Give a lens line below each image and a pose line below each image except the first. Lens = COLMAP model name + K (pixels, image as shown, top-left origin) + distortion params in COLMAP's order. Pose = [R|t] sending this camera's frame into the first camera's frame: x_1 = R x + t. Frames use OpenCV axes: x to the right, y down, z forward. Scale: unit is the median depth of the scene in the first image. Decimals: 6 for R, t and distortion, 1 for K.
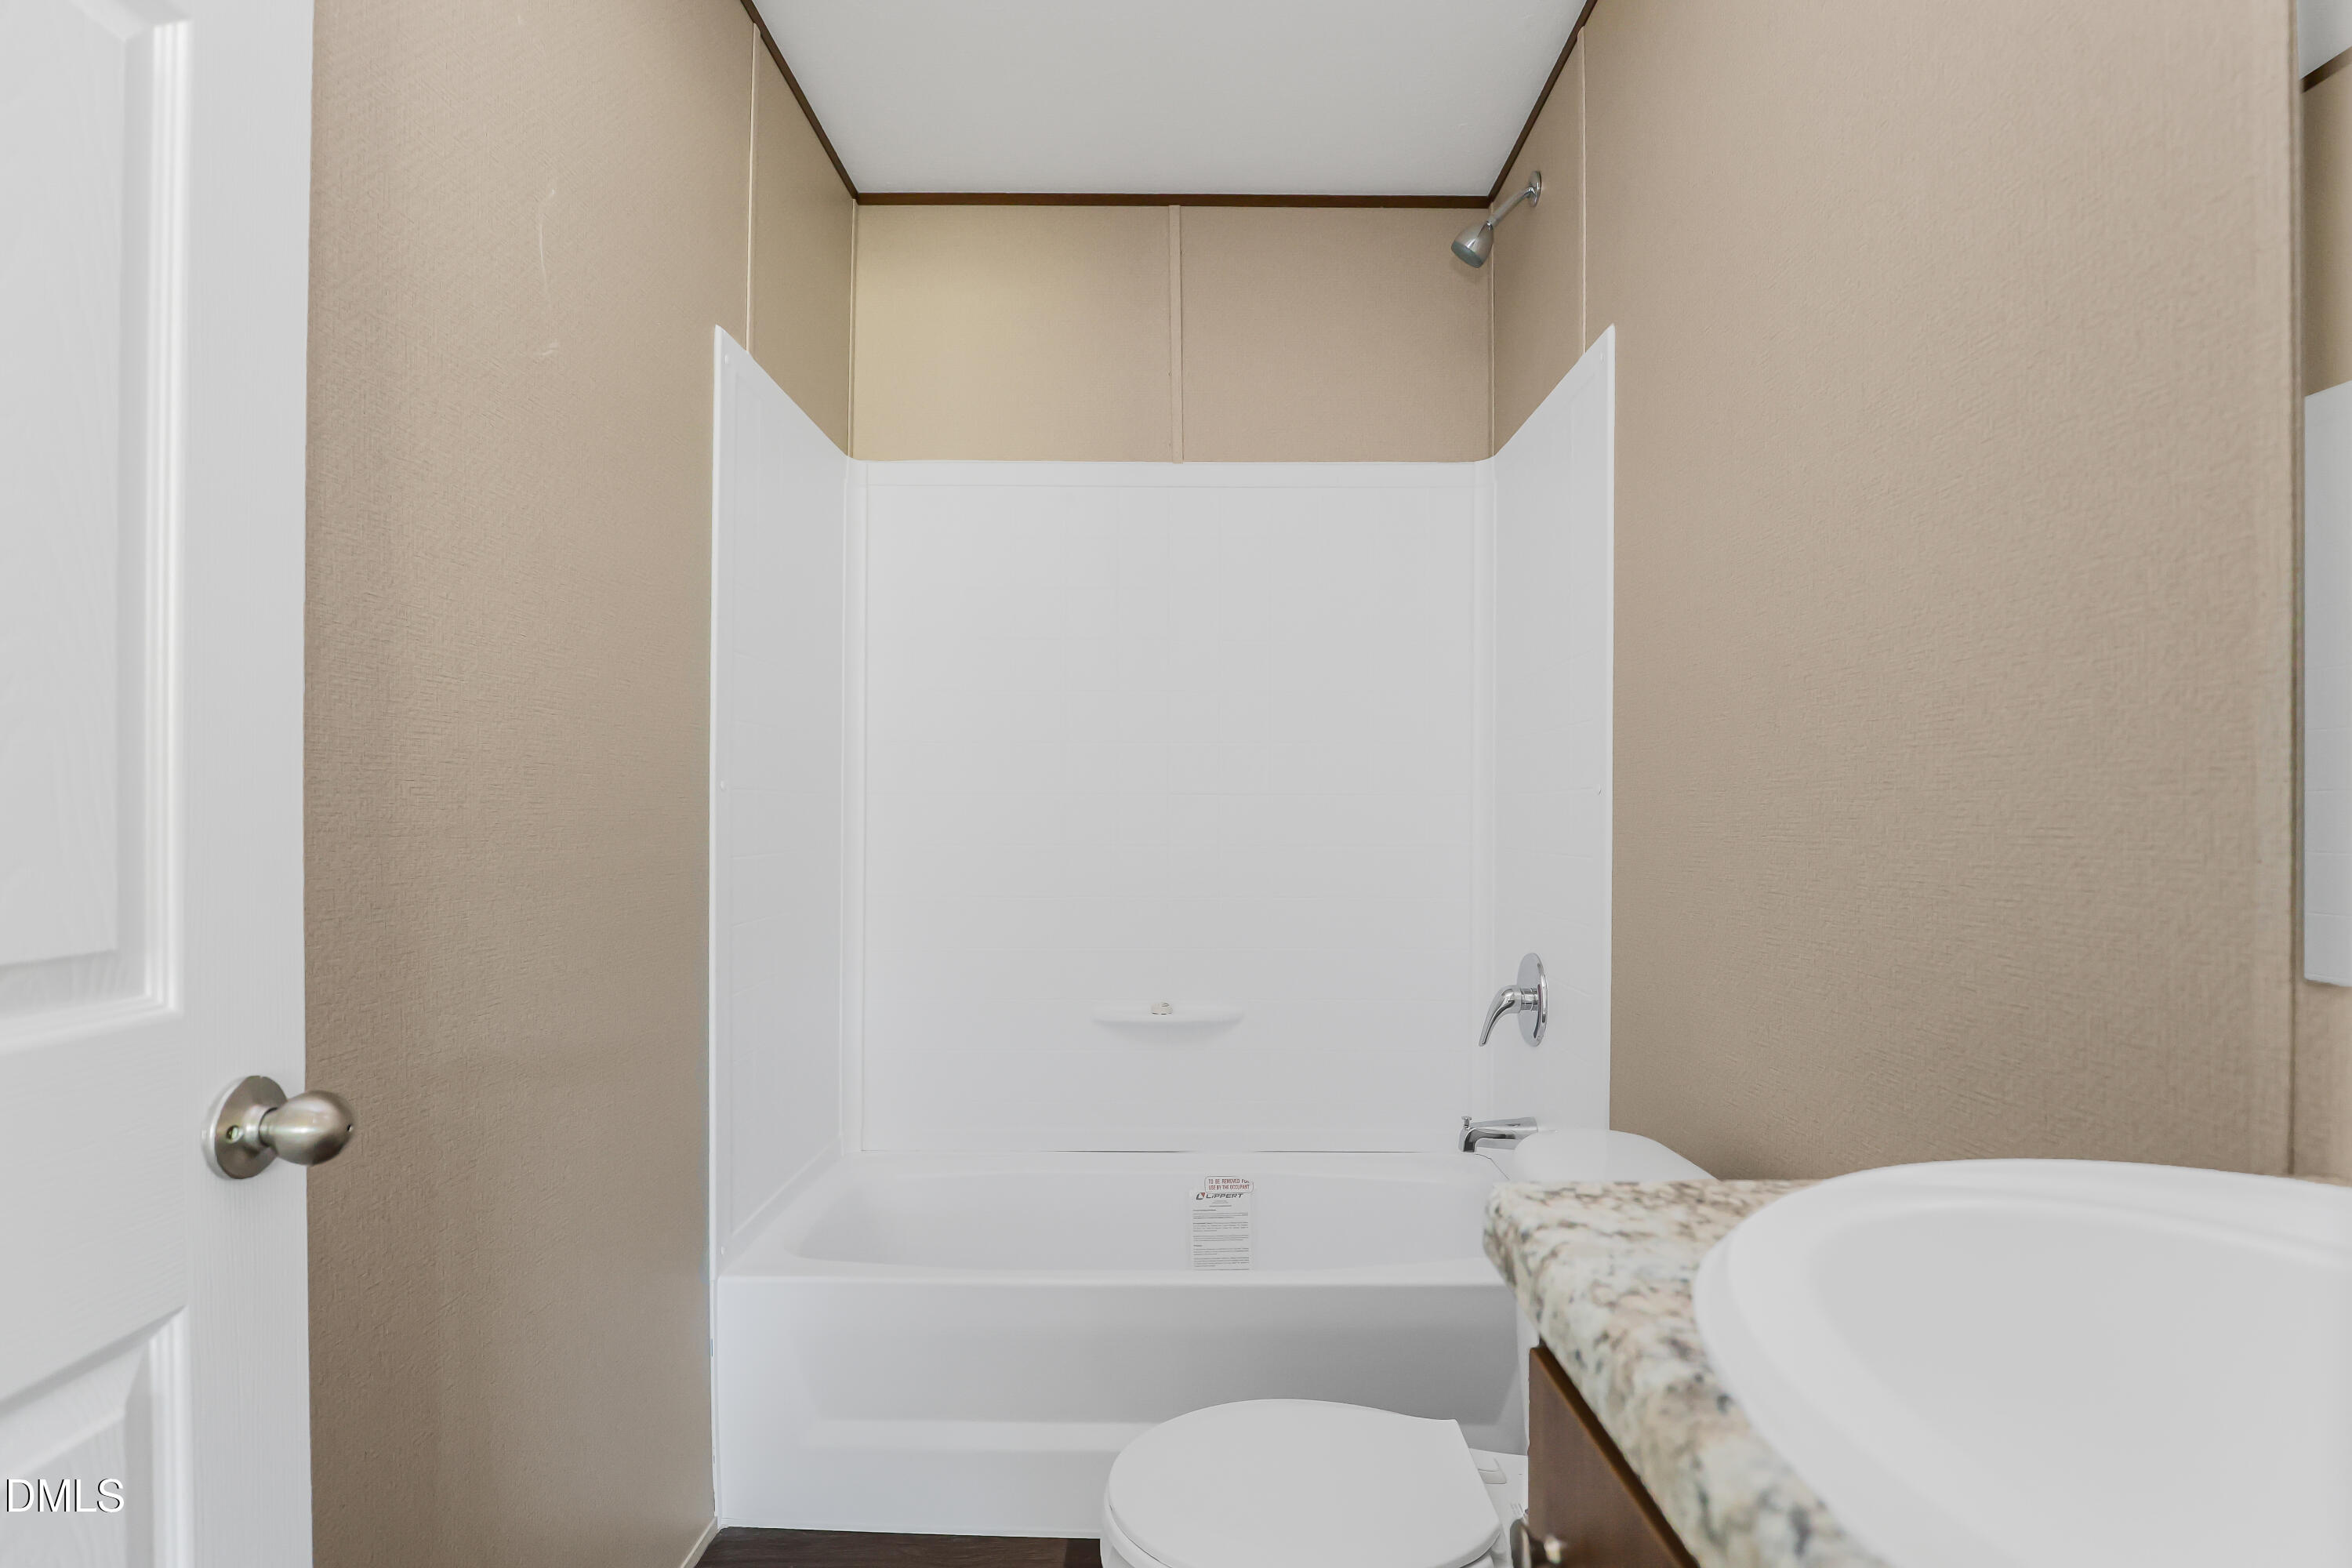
lens RADIAL K [[1136.4, 0, 1177.2], [0, 1136.4, 798.8], [0, 0, 1]] dist [-0.026539, 0.006668]
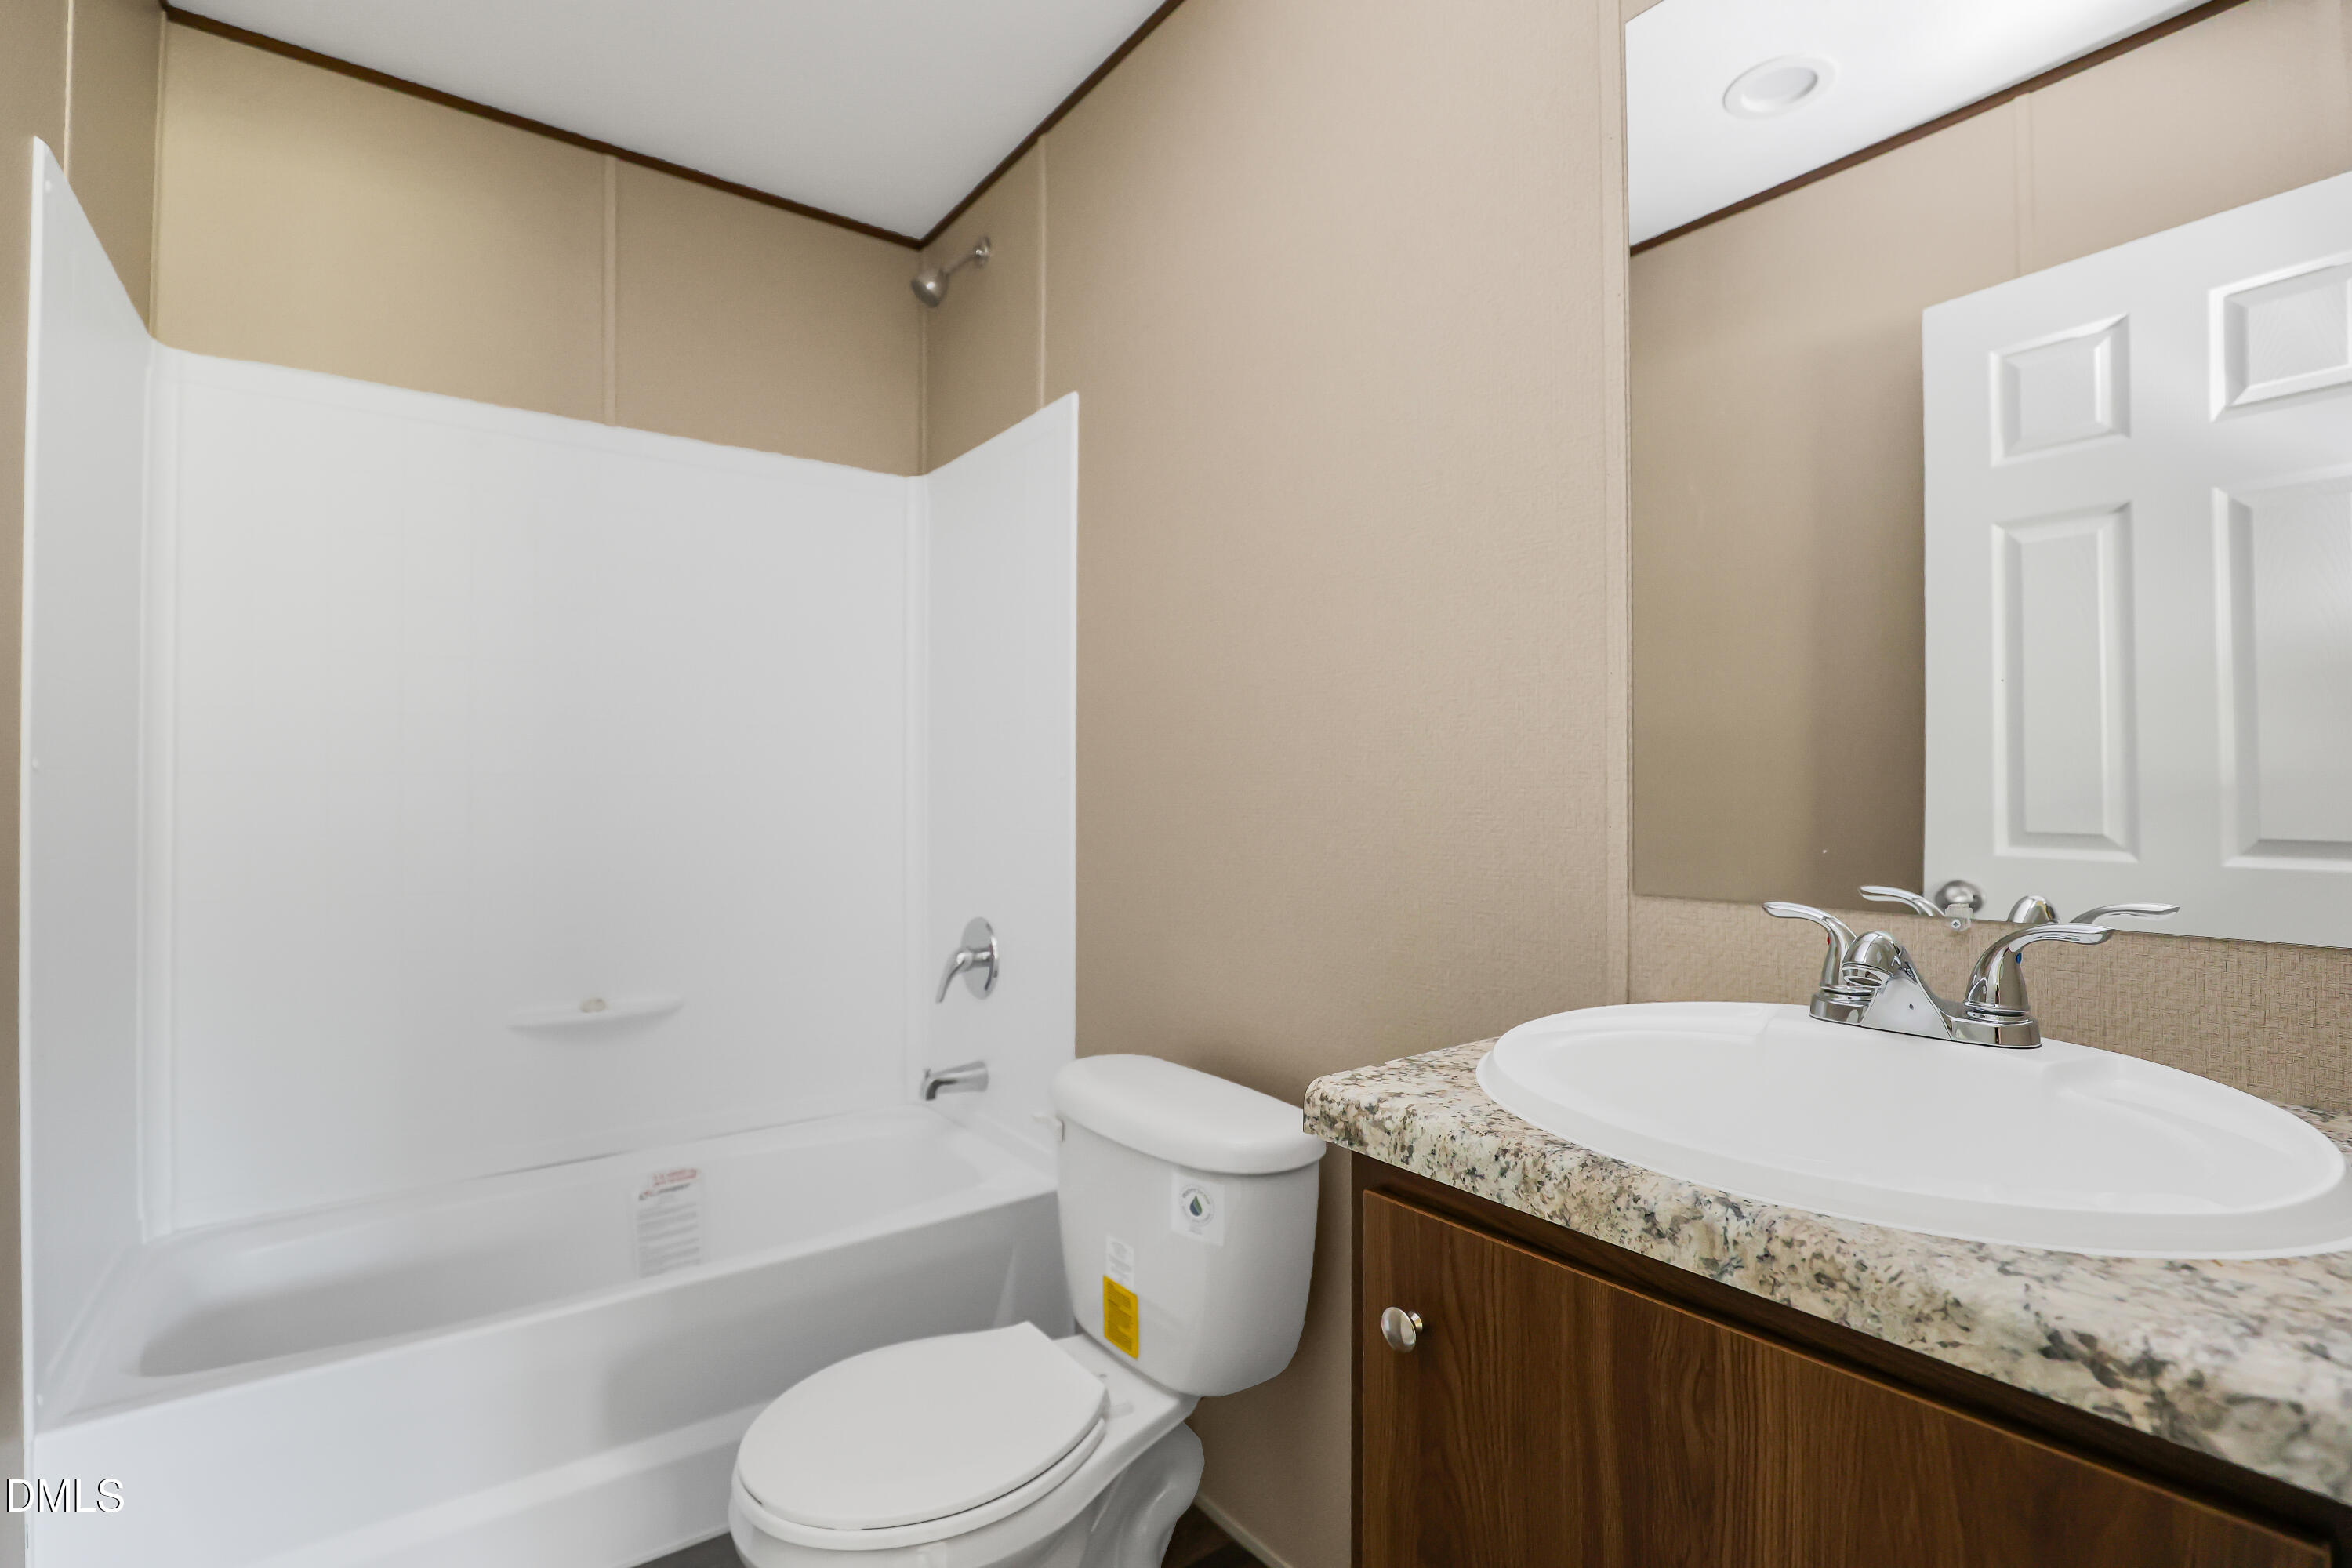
lens RADIAL K [[1080.6, 0, 1126.4], [0, 1080.6, 769.9], [0, 0, 1]] dist [-0.035051, 0.009035]
pose [[0.810580, 0.007599, 0.585578, -0.207836], [-0.004081, 0.999965, -0.007327, -0.005727], [-0.585613, 0.003550, 0.810583, 0.029307]]
